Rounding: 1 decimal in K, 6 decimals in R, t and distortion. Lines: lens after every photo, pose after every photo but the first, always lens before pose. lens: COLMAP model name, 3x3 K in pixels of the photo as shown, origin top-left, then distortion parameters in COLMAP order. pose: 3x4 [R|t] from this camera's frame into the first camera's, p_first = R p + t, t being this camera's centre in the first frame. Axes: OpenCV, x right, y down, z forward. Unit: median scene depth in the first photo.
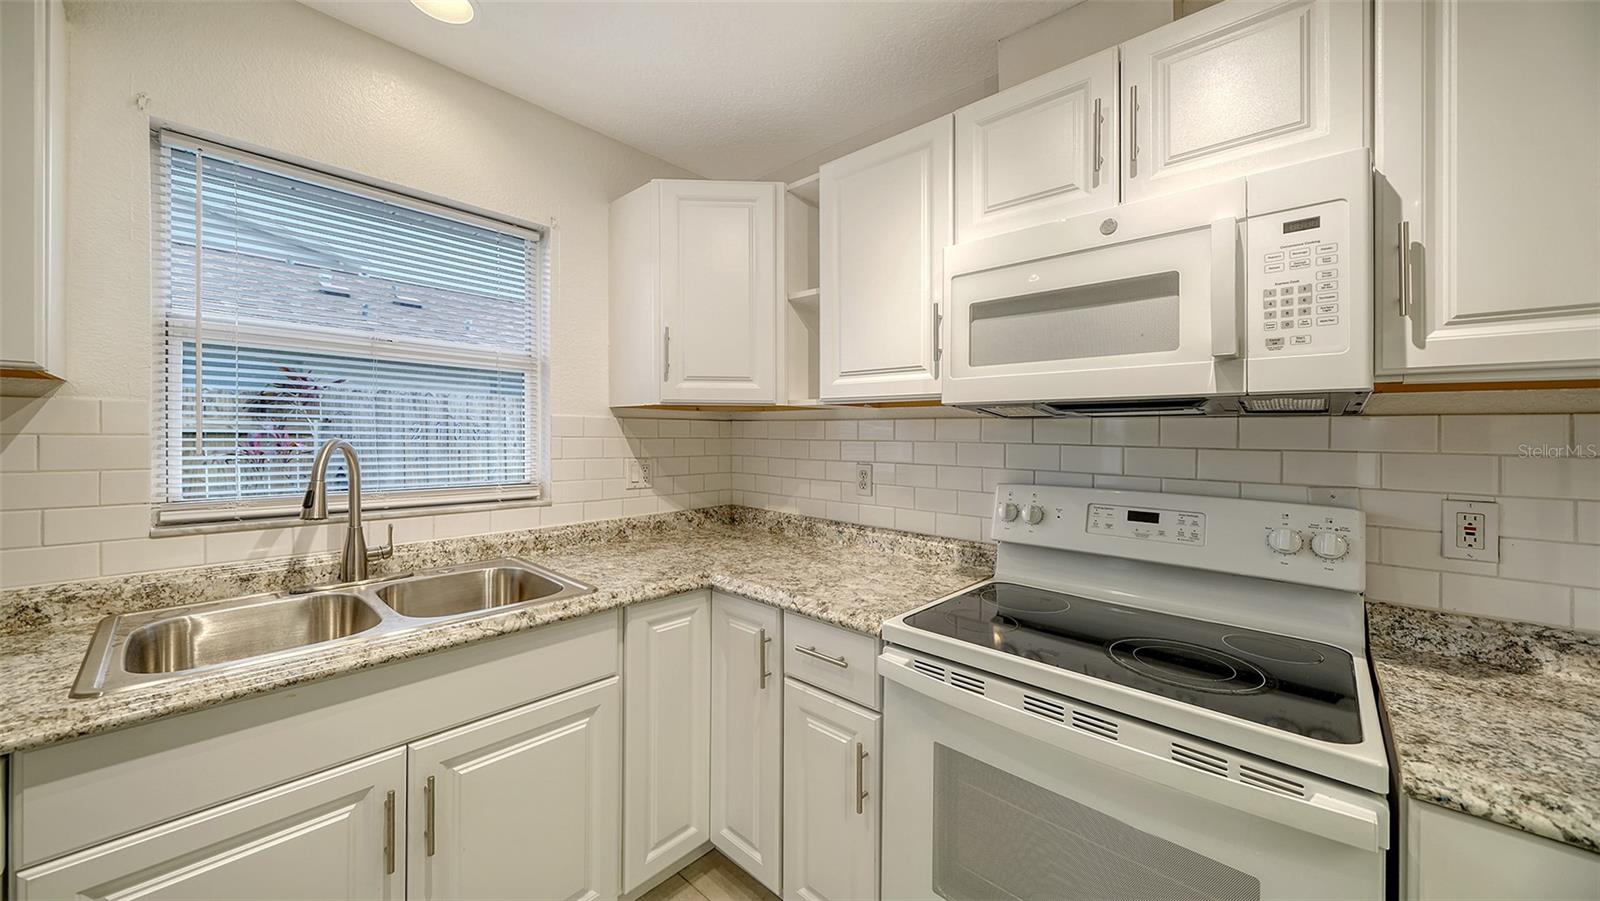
lens RADIAL K [[563.2, 0, 779.6], [0, 563.2, 438.1], [0, 0, 1]] dist [0.003229, -0.000964]
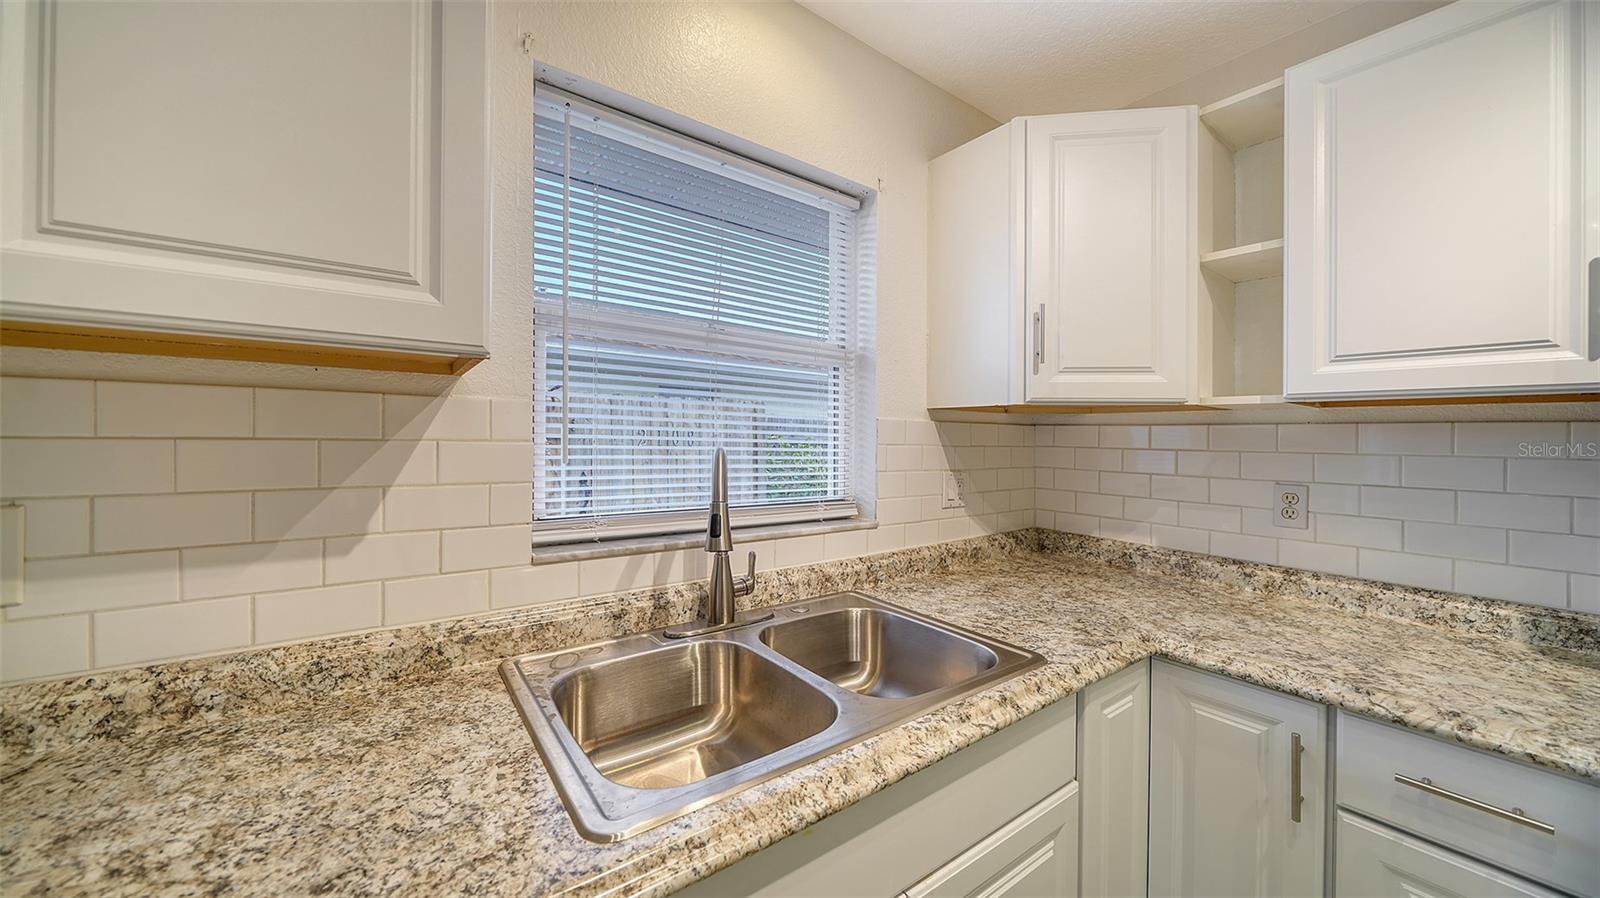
lens RADIAL K [[559.6, 0, 779.1], [0, 559.6, 443.7], [0, 0, 1]] dist [-0.003082, -0.000251]
pose [[0.980647, 0.007798, -0.195631, -0.536942], [-0.007217, 0.999967, 0.003683, -0.007086], [0.195653, -0.002200, 0.980671, 0.235111]]
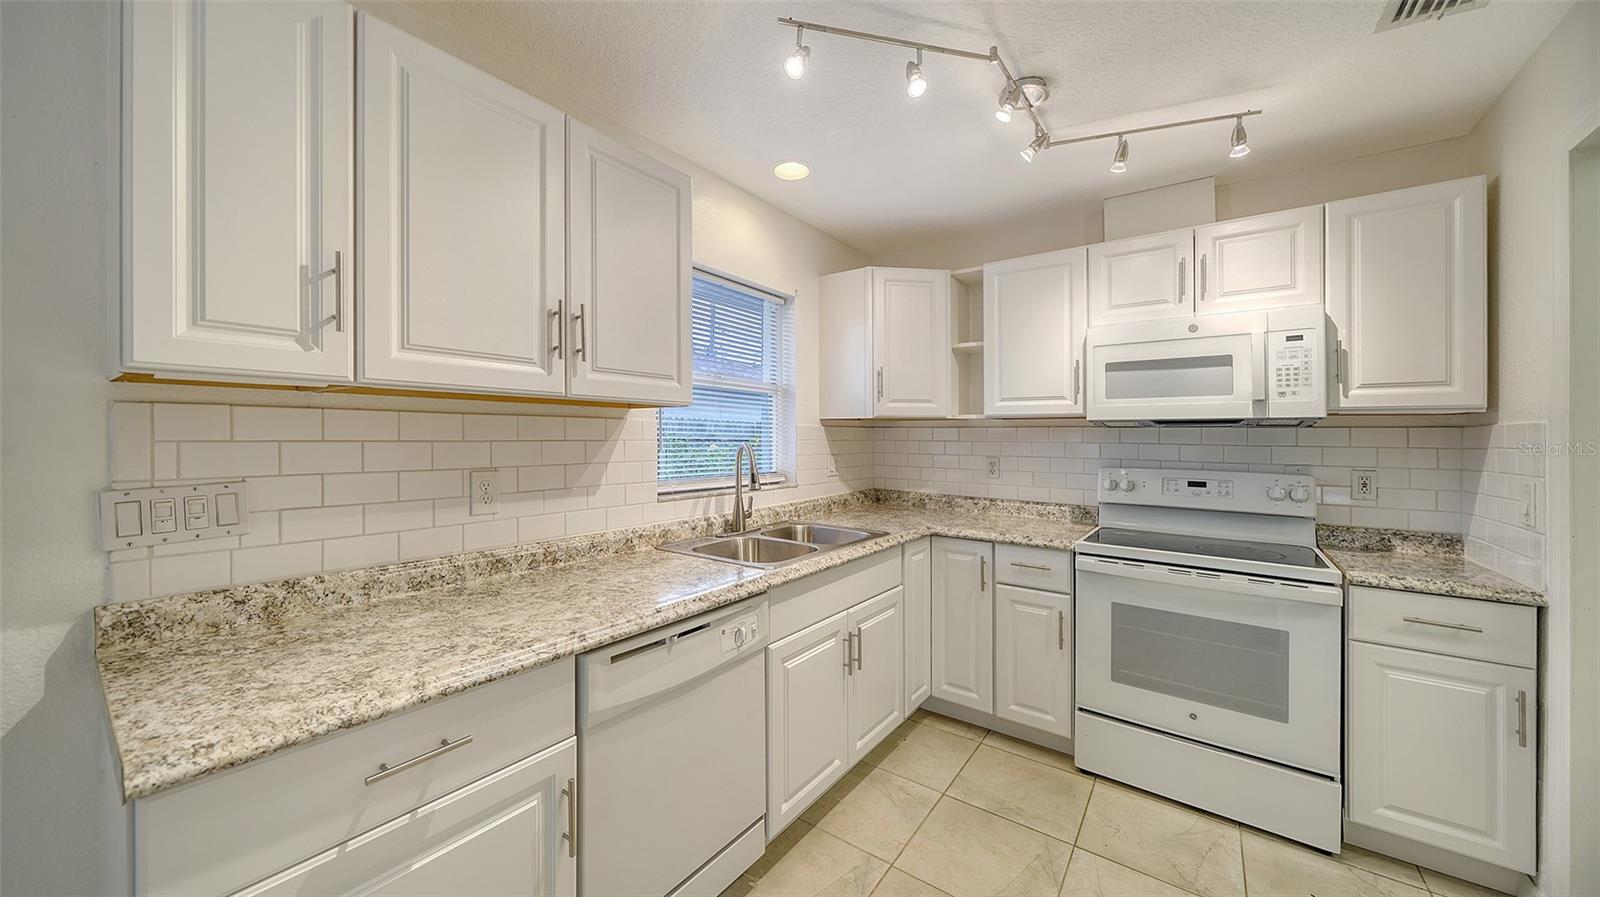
lens RADIAL K [[559.6, 0, 775.8], [0, 559.6, 438.6], [0, 0, 1]] dist [-0.003082, -0.000251]
pose [[0.995220, -0.003893, 0.097584, -0.836608], [0.003834, 0.999992, 0.000793, -0.009952], [-0.097586, -0.000415, 0.995227, -0.611628]]
